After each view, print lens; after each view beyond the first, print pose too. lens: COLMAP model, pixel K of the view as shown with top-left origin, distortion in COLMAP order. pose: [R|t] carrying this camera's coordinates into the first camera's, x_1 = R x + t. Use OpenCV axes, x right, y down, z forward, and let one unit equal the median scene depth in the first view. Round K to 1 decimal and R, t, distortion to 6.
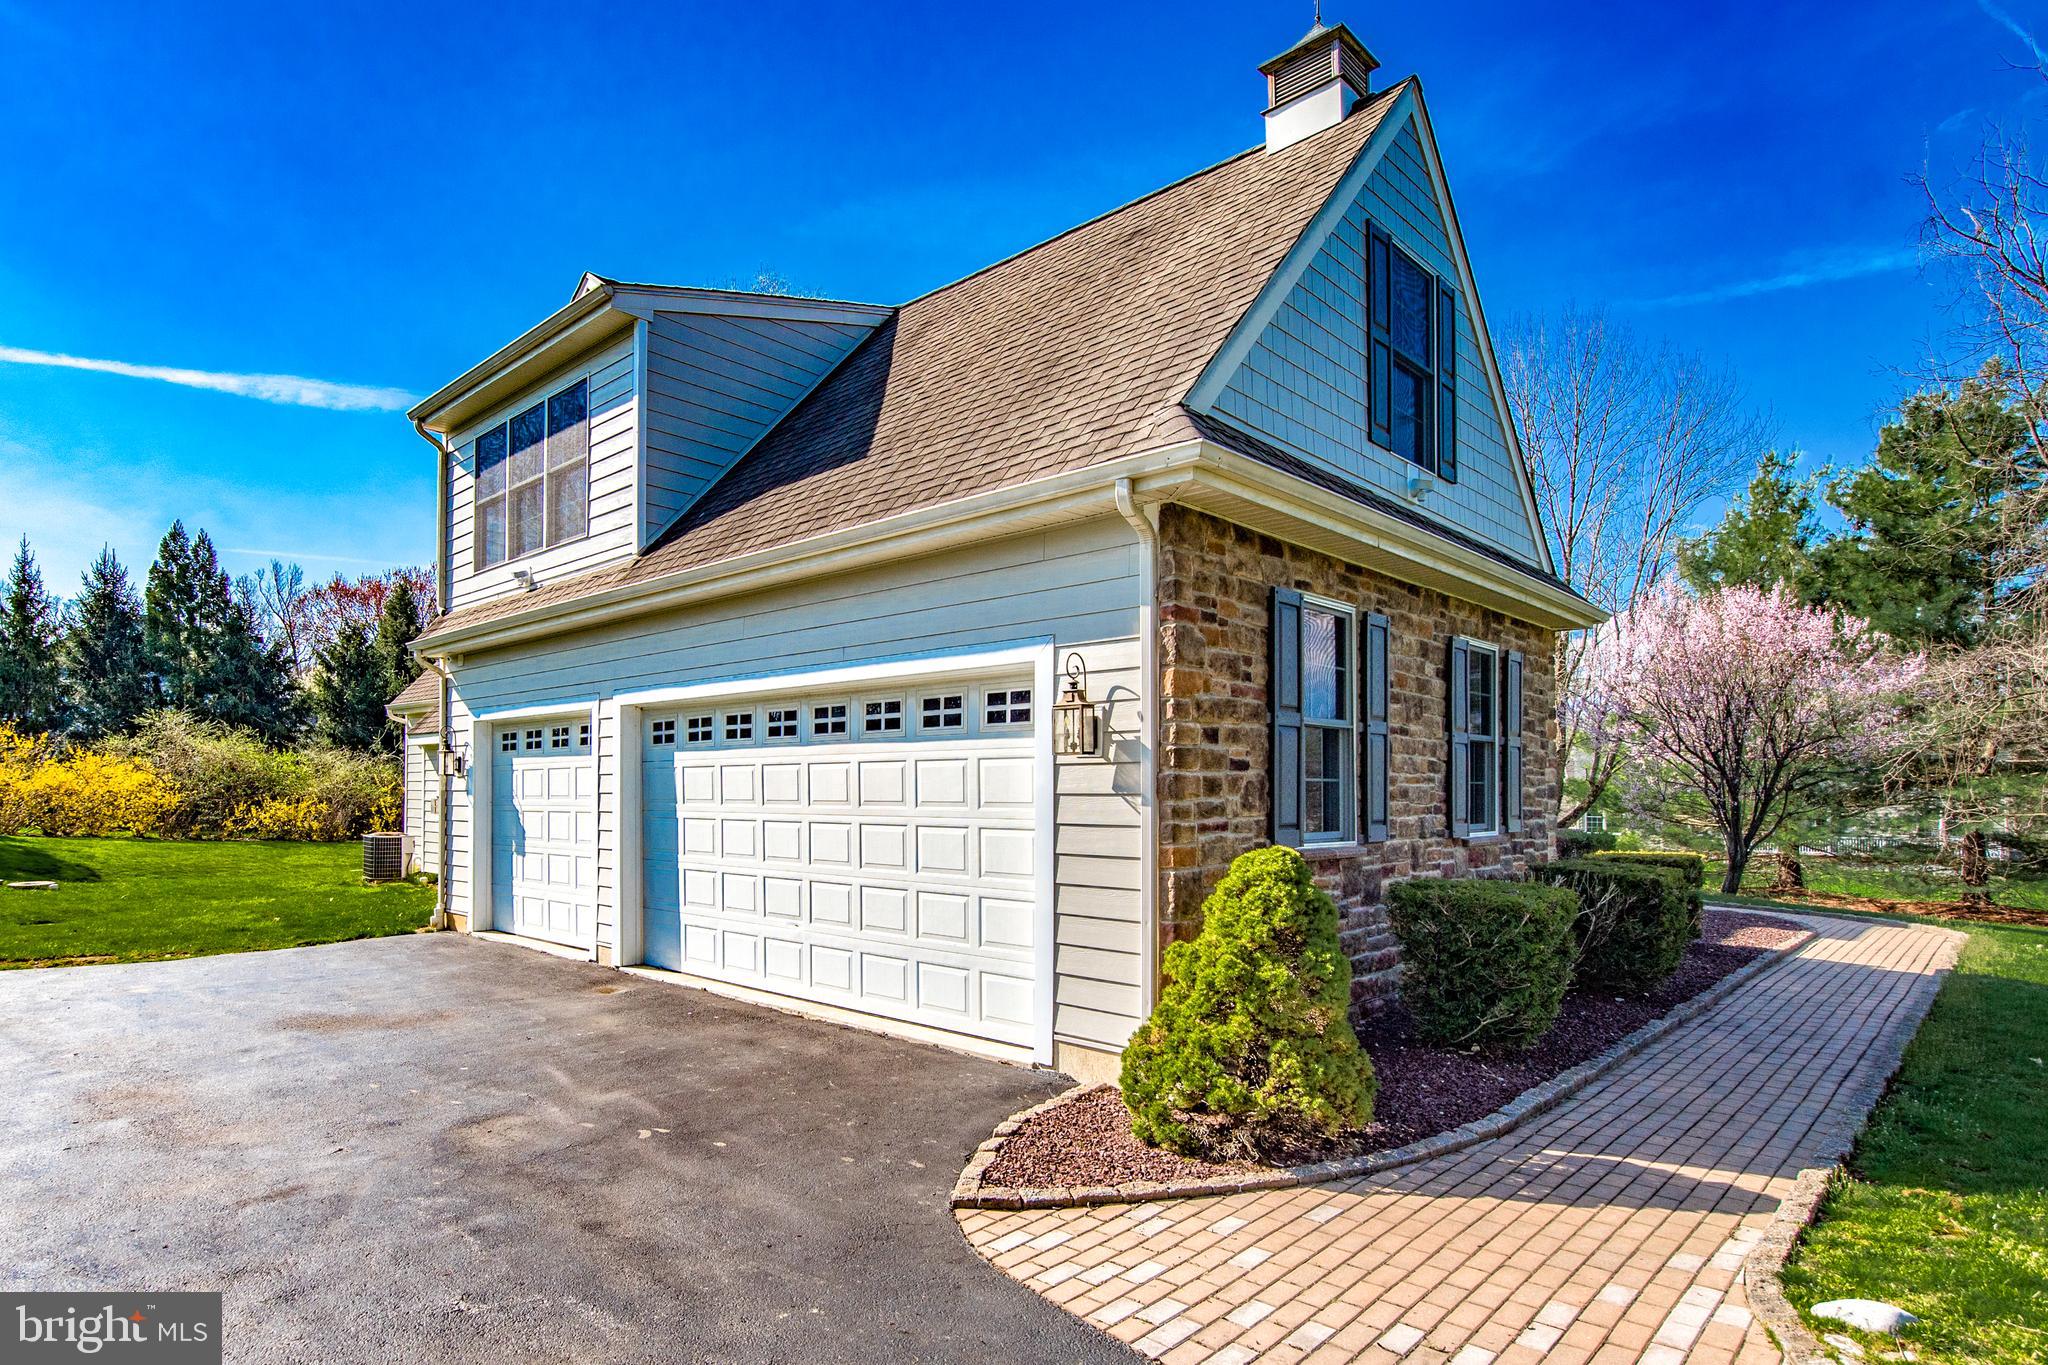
lens RADIAL K [[1092.0, 0, 828.2], [0, 1092.0, 781.3], [0, 0, 1]] dist [-0.018269, 0.000169]
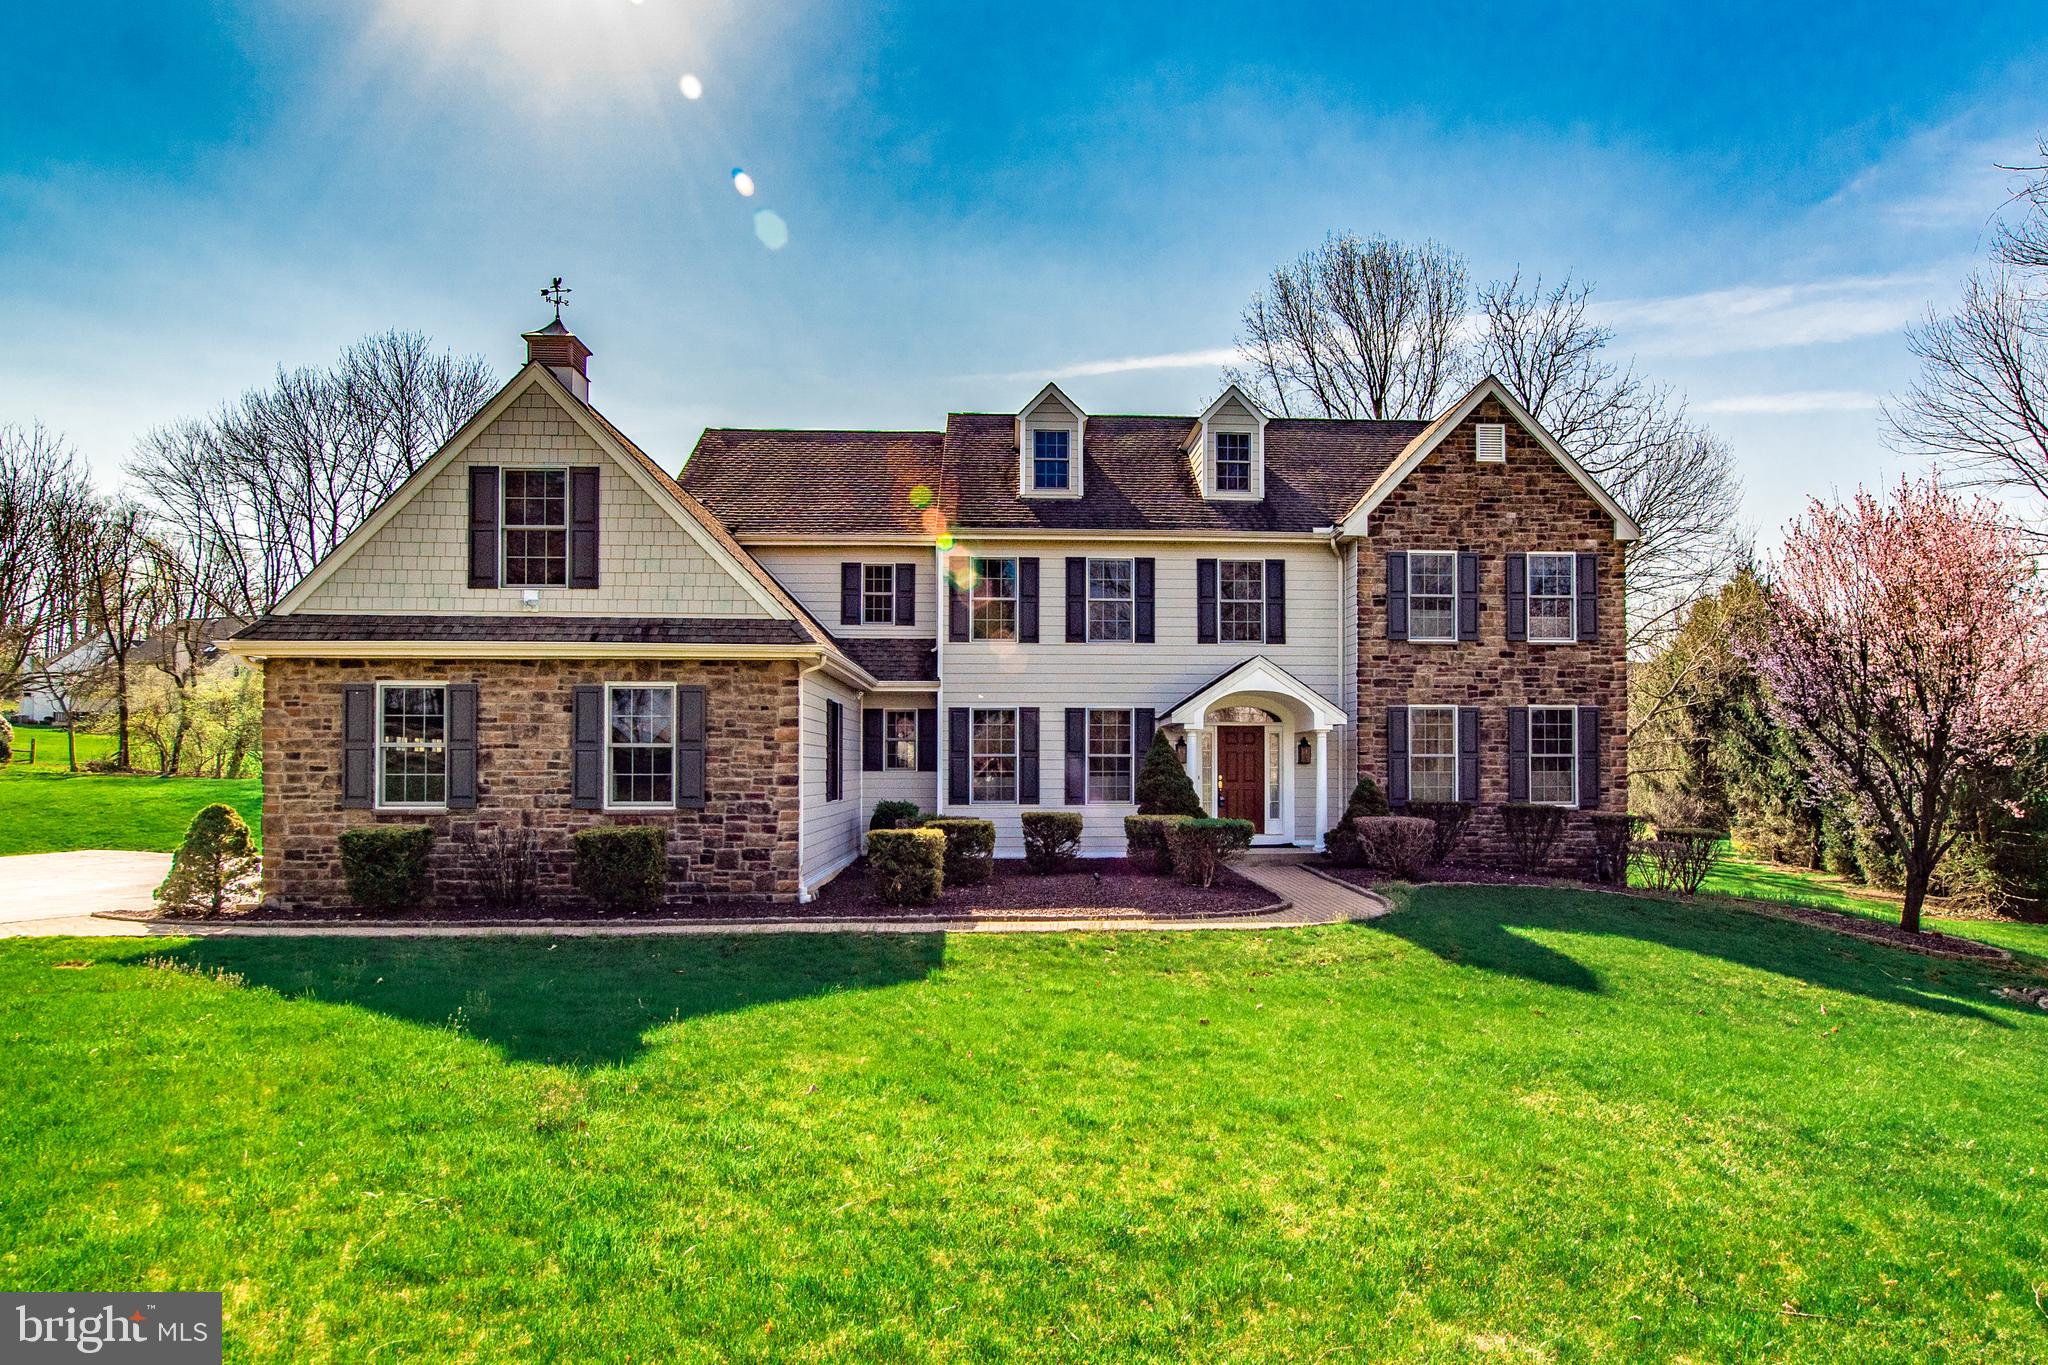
lens RADIAL K [[1213.6, 0, 1042.4], [0, 1213.6, 742.1], [0, 0, 1]] dist [-0.003801, 0.001313]
pose [[0.772017, -0.017437, -0.635362, 1.933146], [0.007939, 0.999810, -0.017793, -0.008506], [0.635552, 0.008692, 0.772009, 0.029984]]
